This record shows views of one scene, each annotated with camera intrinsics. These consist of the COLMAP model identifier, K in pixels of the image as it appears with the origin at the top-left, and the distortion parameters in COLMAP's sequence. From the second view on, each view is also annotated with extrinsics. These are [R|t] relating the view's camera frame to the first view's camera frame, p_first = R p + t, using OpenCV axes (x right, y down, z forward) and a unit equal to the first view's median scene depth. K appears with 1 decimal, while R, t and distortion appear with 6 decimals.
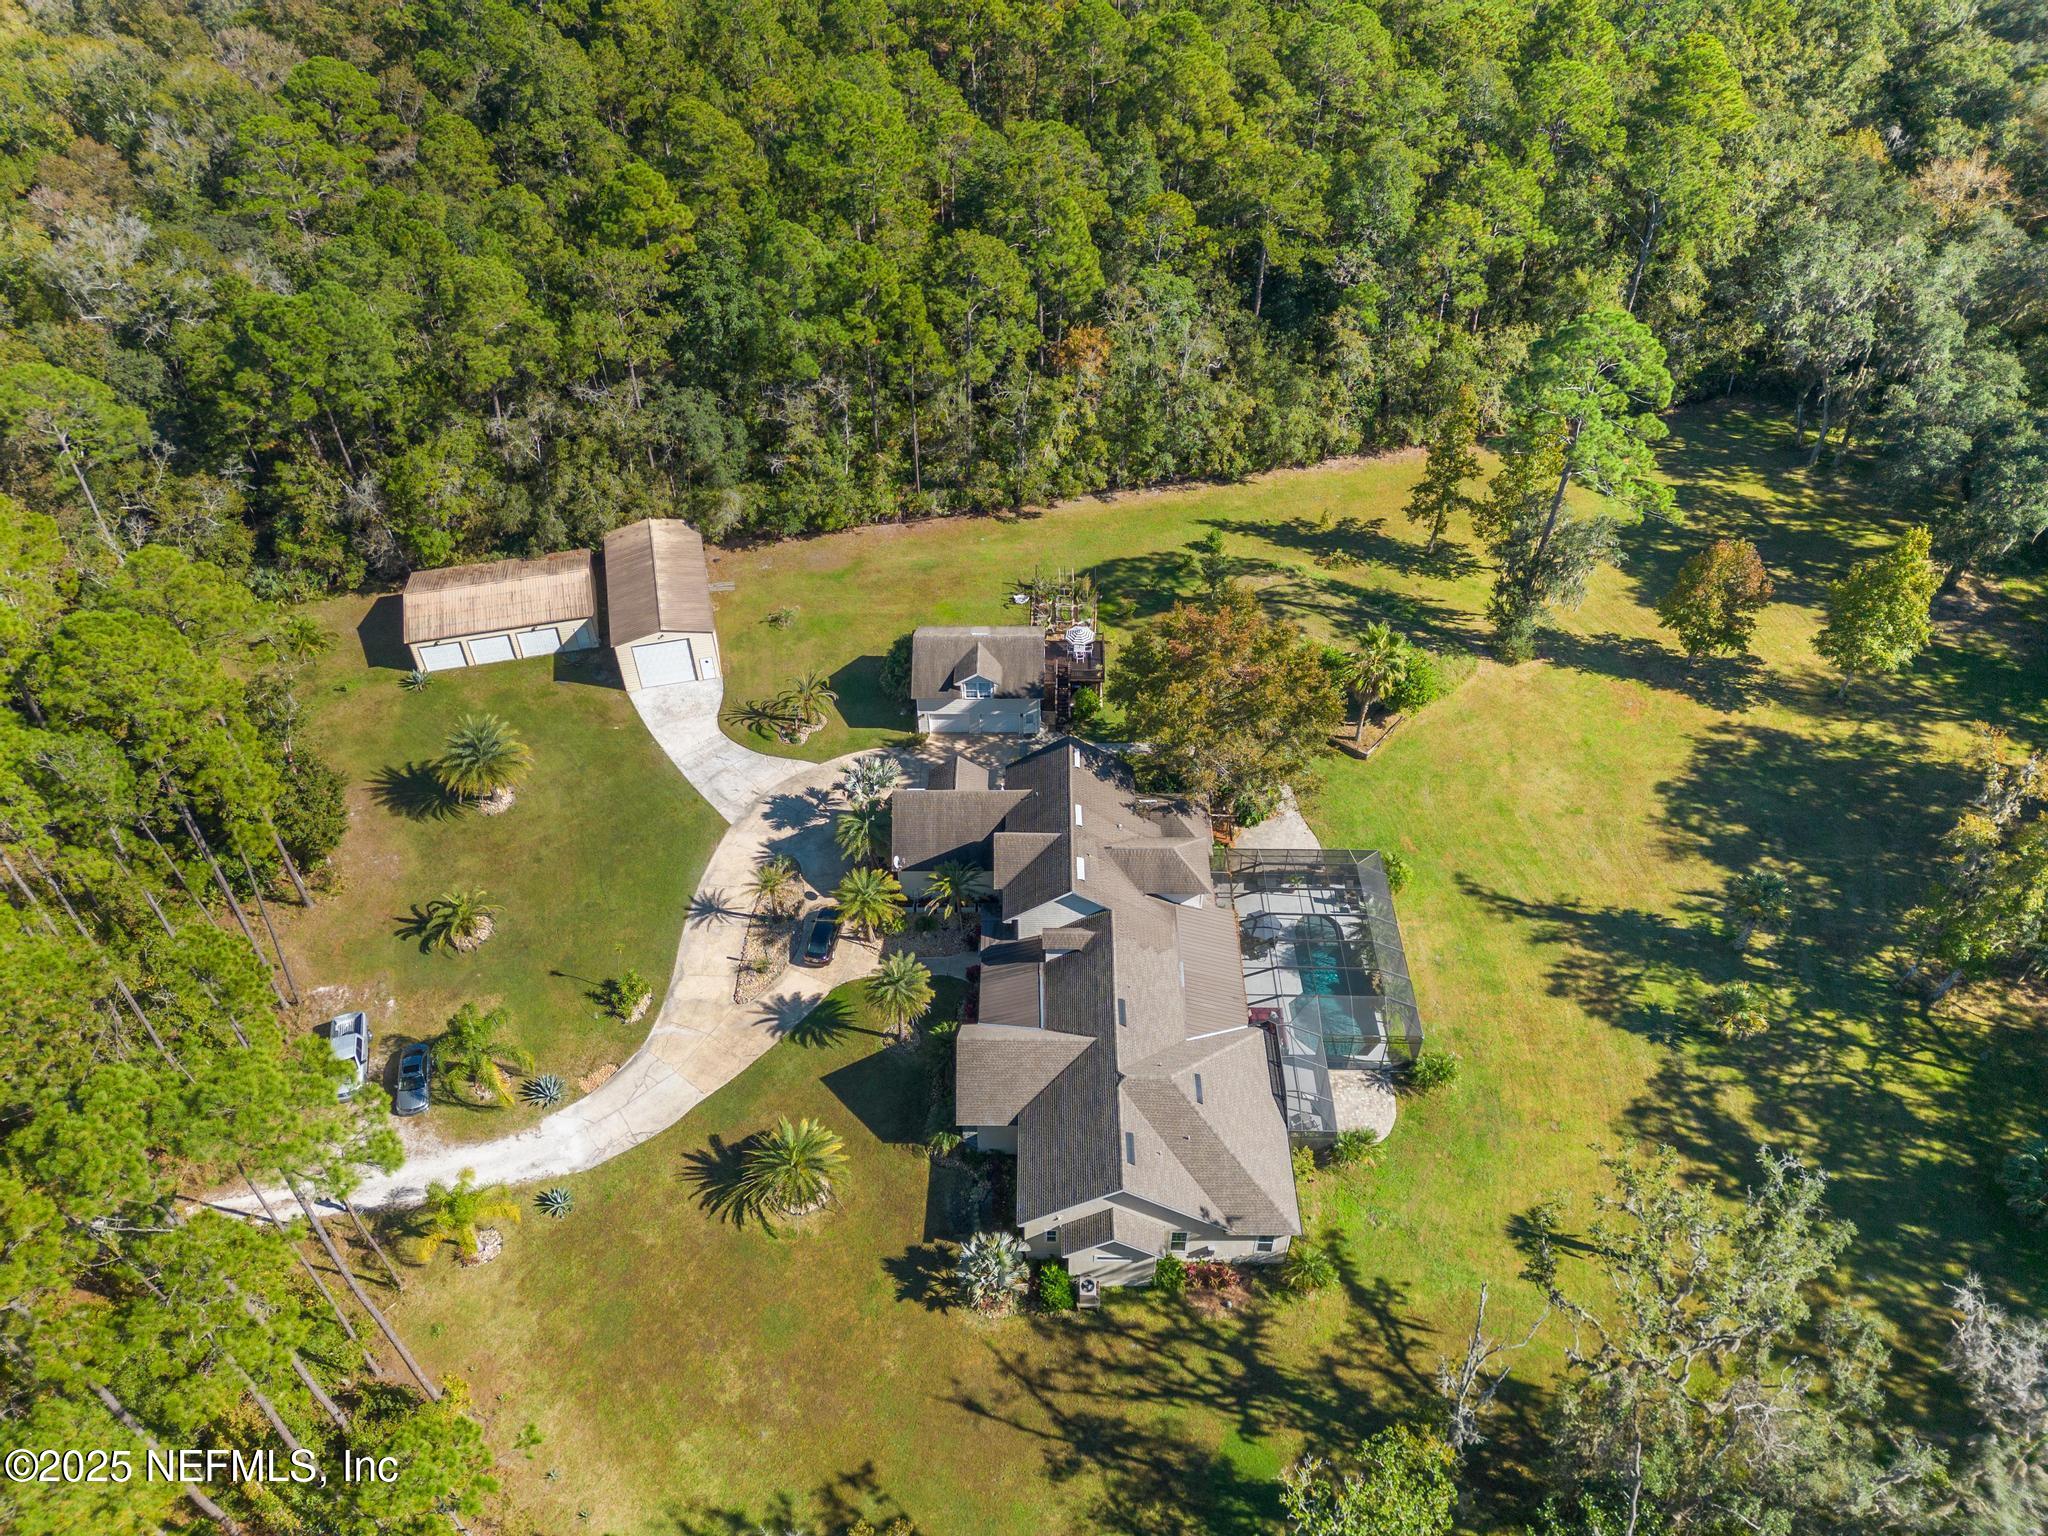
lens RADIAL K [[1436.2, 0, 1041.2], [0, 1436.2, 760.9], [0, 0, 1]] dist [0.069752, -0.032684]
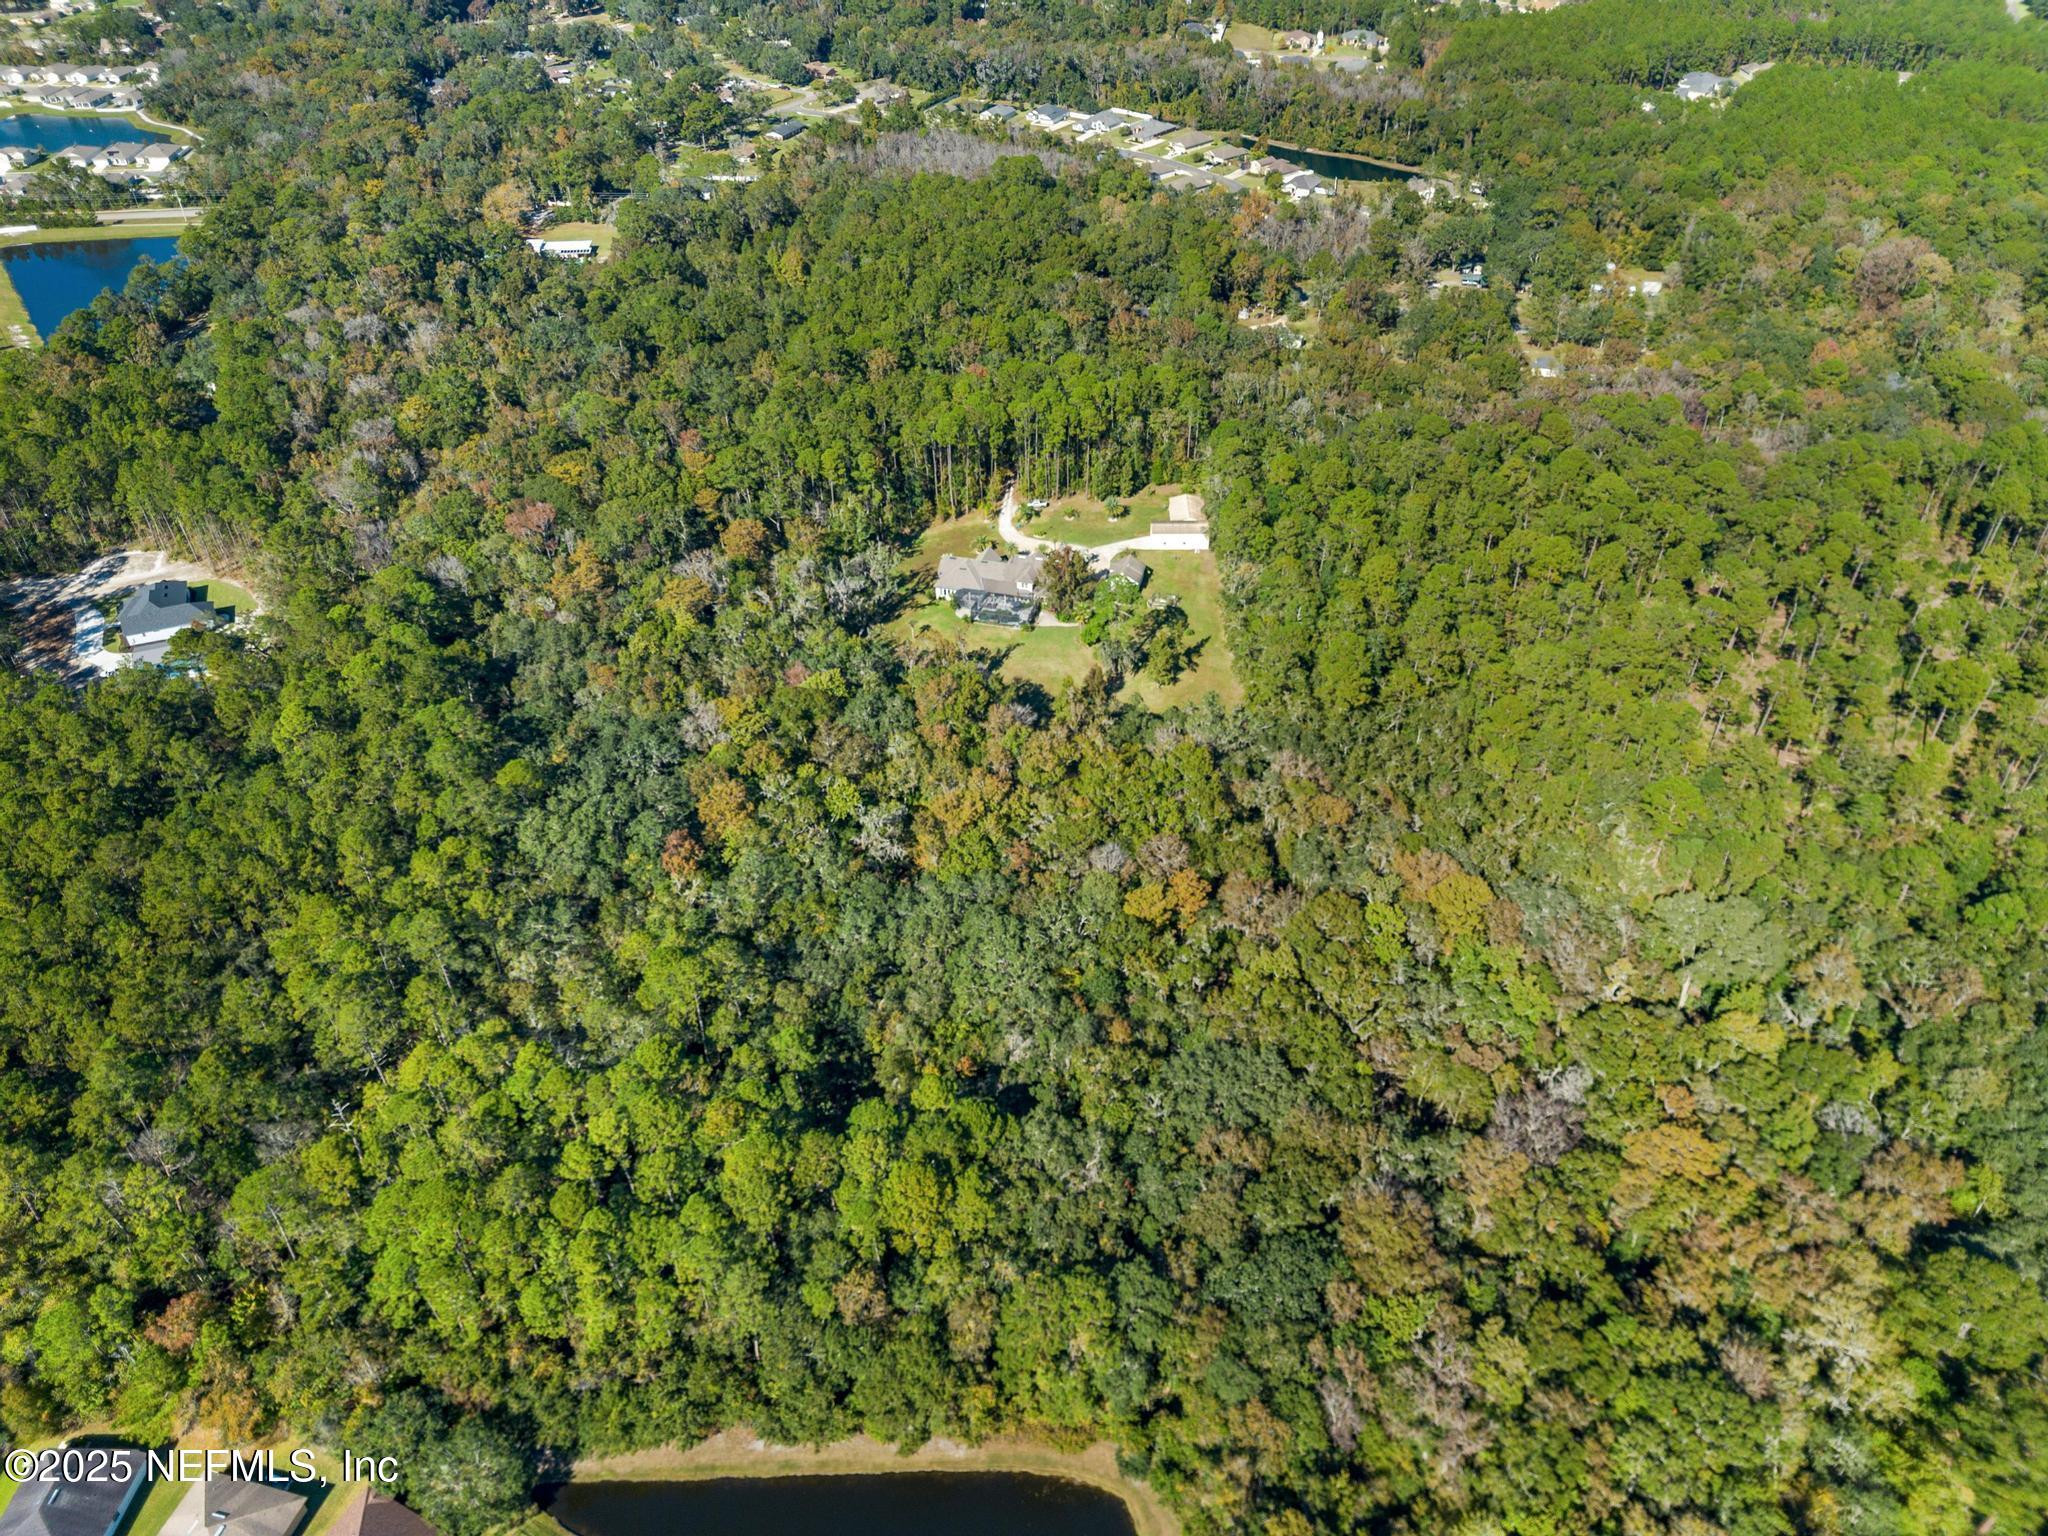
lens RADIAL K [[1436.2, 0, 1013.9], [0, 1436.2, 781.8], [0, 0, 1]] dist [0.069752, -0.032684]
pose [[-0.266708, 0.602466, -0.752264, 3.279135], [-0.642734, 0.470436, 0.604634, -1.956814], [0.718164, 0.644767, 0.261757, 0.268901]]
